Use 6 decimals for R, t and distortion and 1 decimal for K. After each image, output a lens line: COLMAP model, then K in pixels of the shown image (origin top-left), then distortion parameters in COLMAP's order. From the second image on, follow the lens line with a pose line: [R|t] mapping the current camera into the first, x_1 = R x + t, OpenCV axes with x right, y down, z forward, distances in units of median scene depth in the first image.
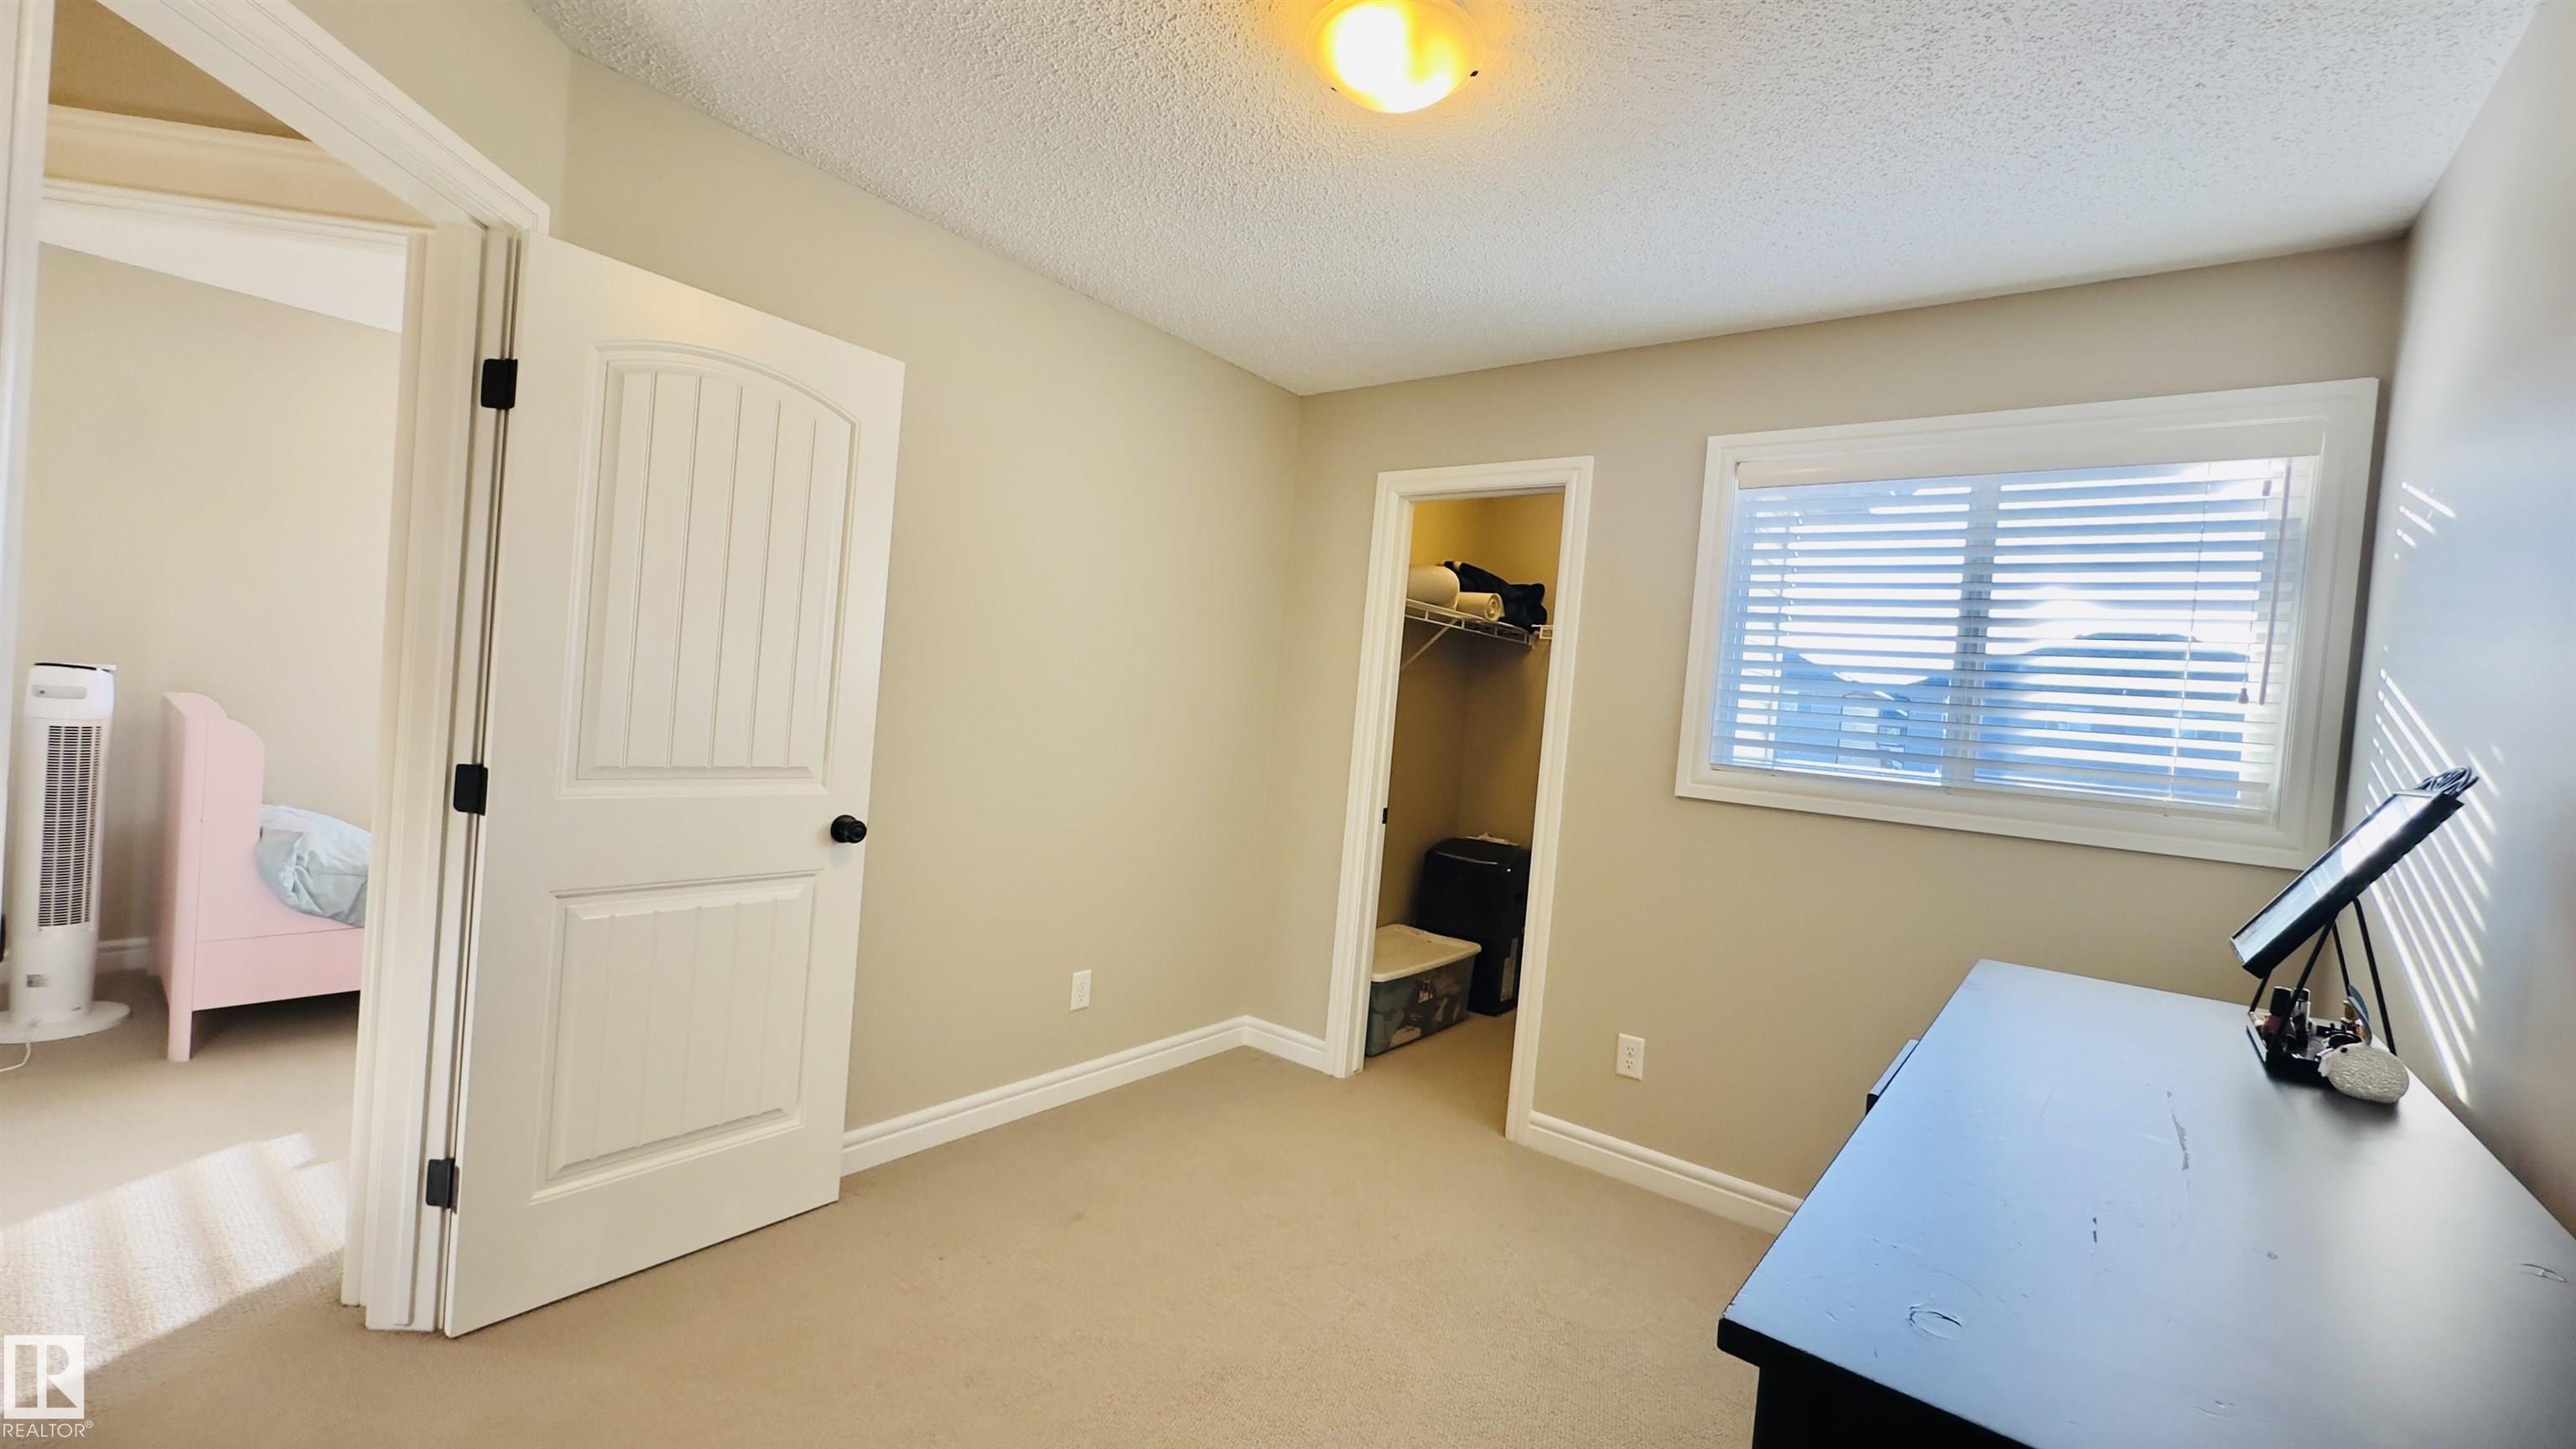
lens RADIAL K [[1001.4, 0, 1290.8], [0, 1001.4, 741.0], [0, 0, 1]] dist [-0.000530, 0.000080]
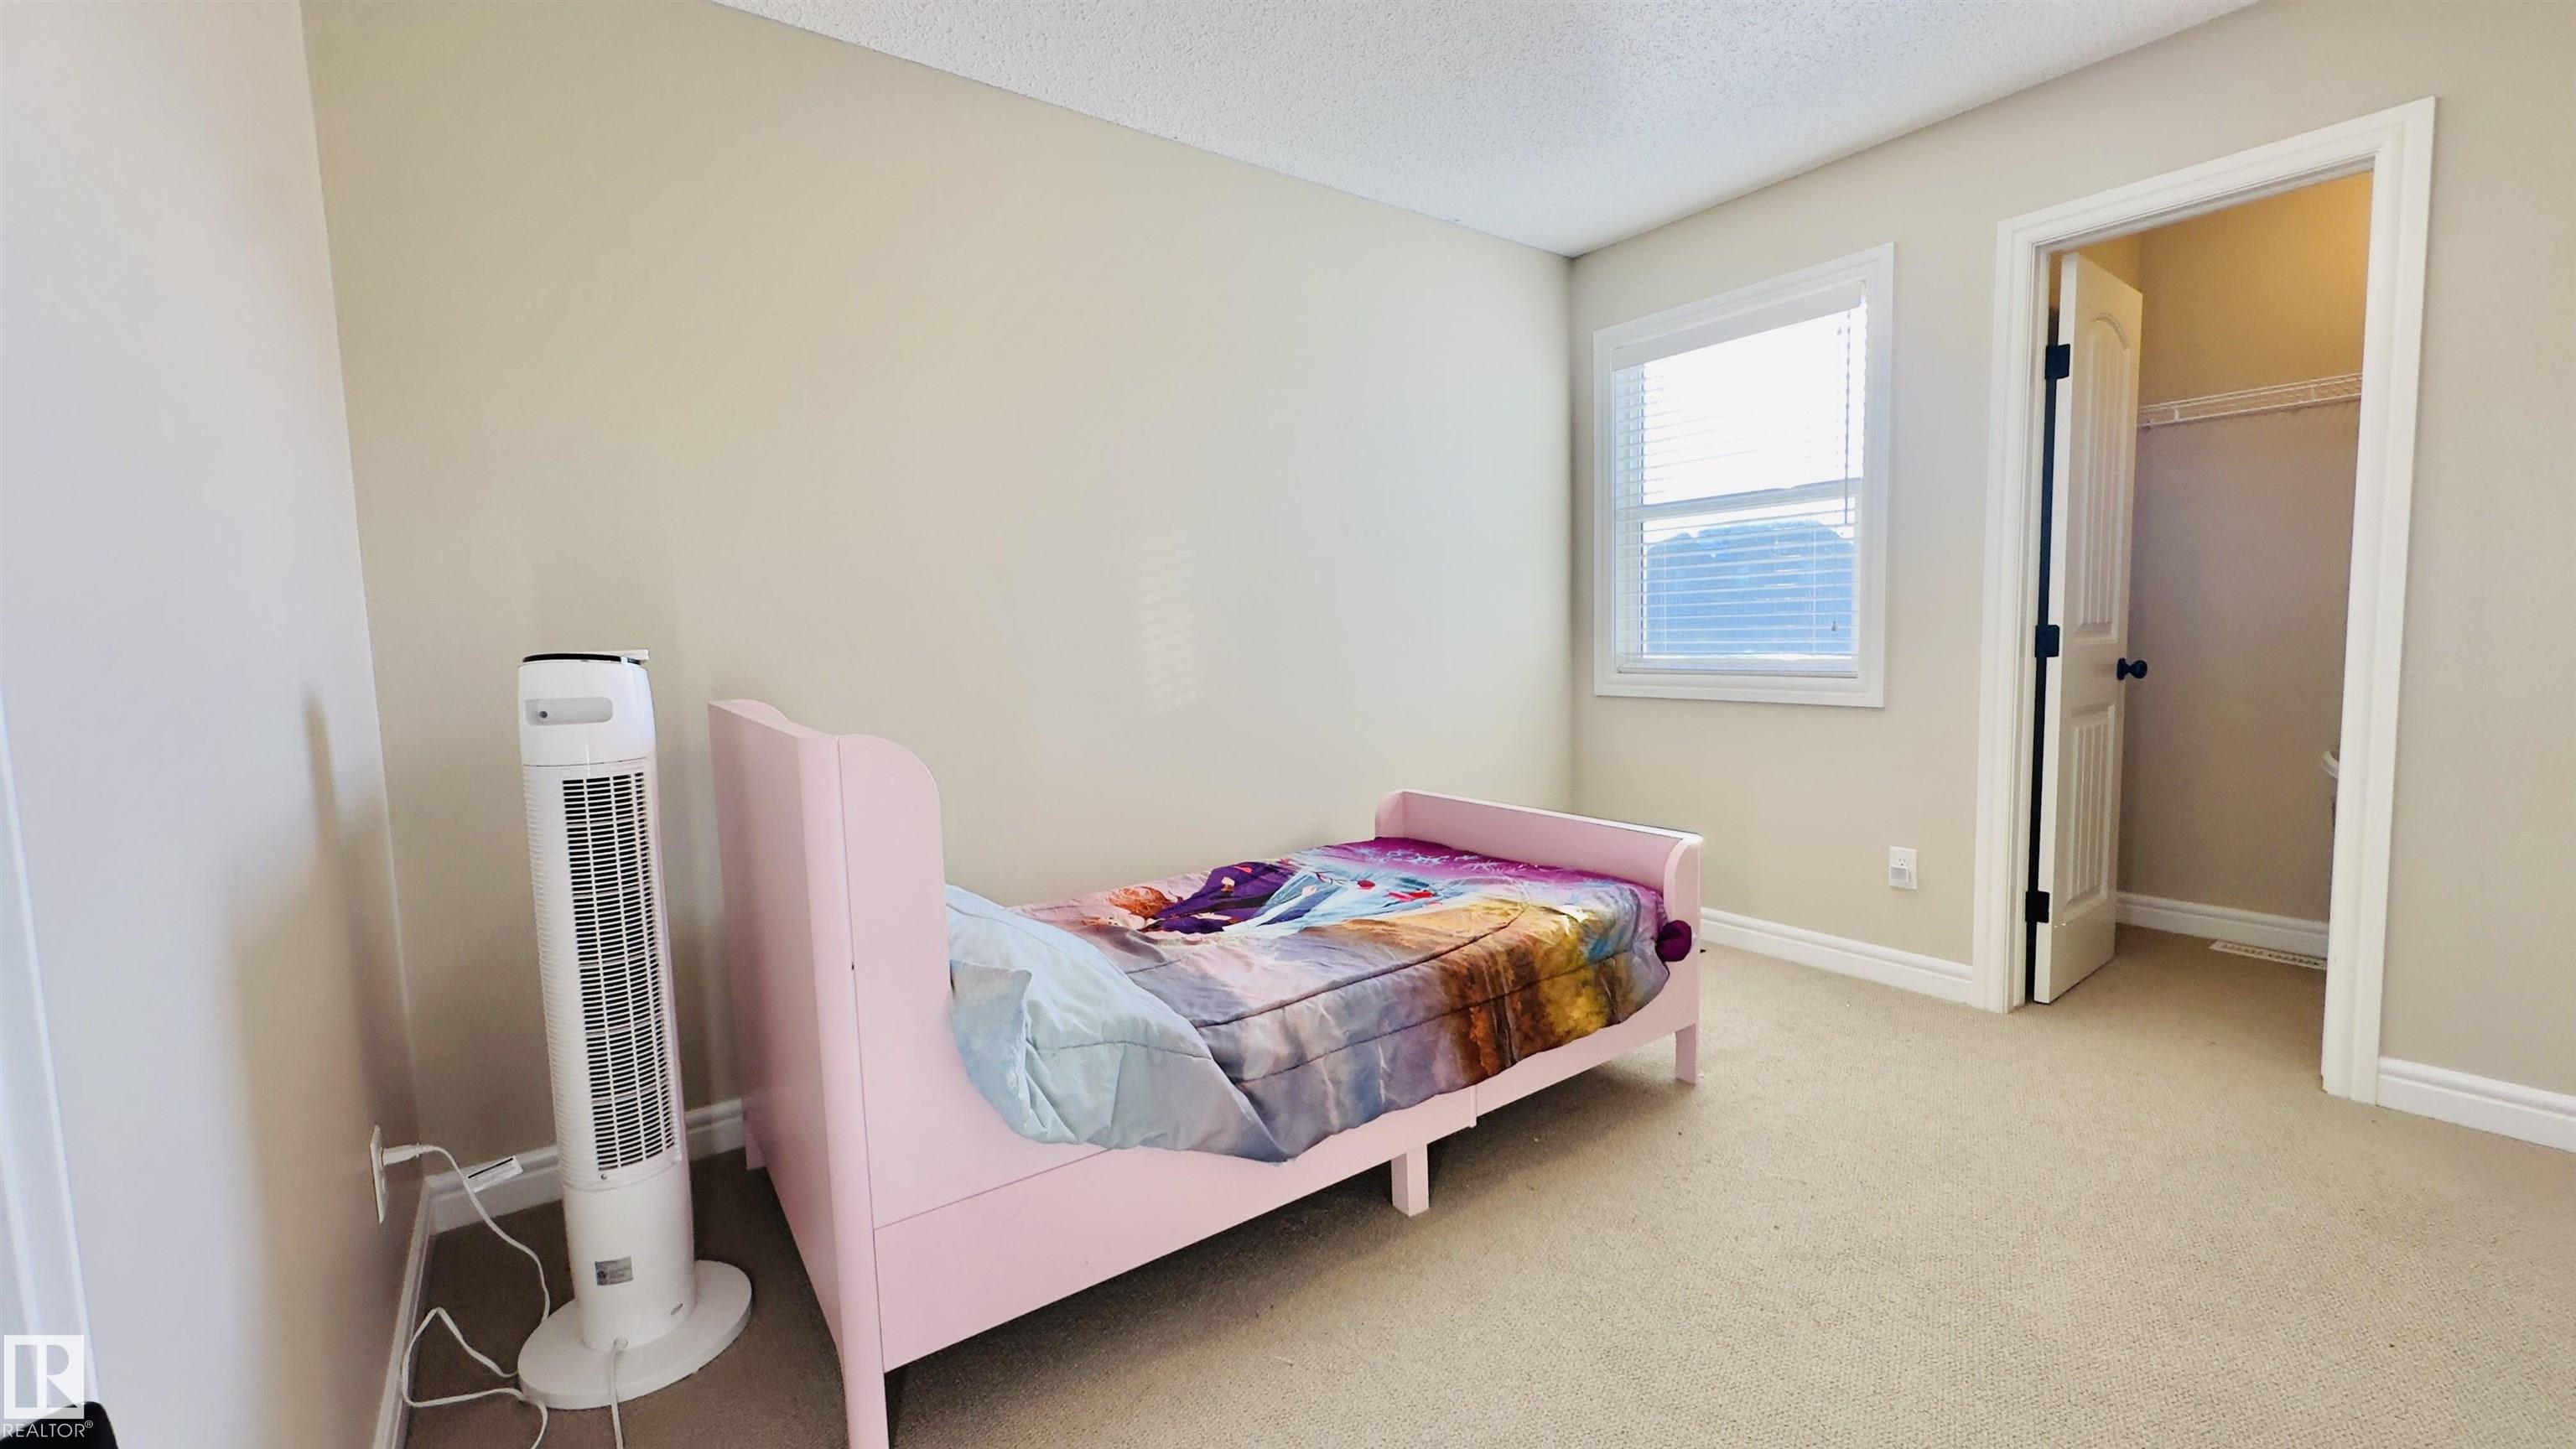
lens RADIAL K [[1001.4, 0, 1291.5], [0, 1001.4, 719.0], [0, 0, 1]] dist [-0.000530, 0.000080]
pose [[0.954295, -0.102149, -0.280868, -0.735032], [0.114237, 0.993088, 0.026964, -0.017035], [0.276173, -0.057817, 0.959367, 0.610270]]
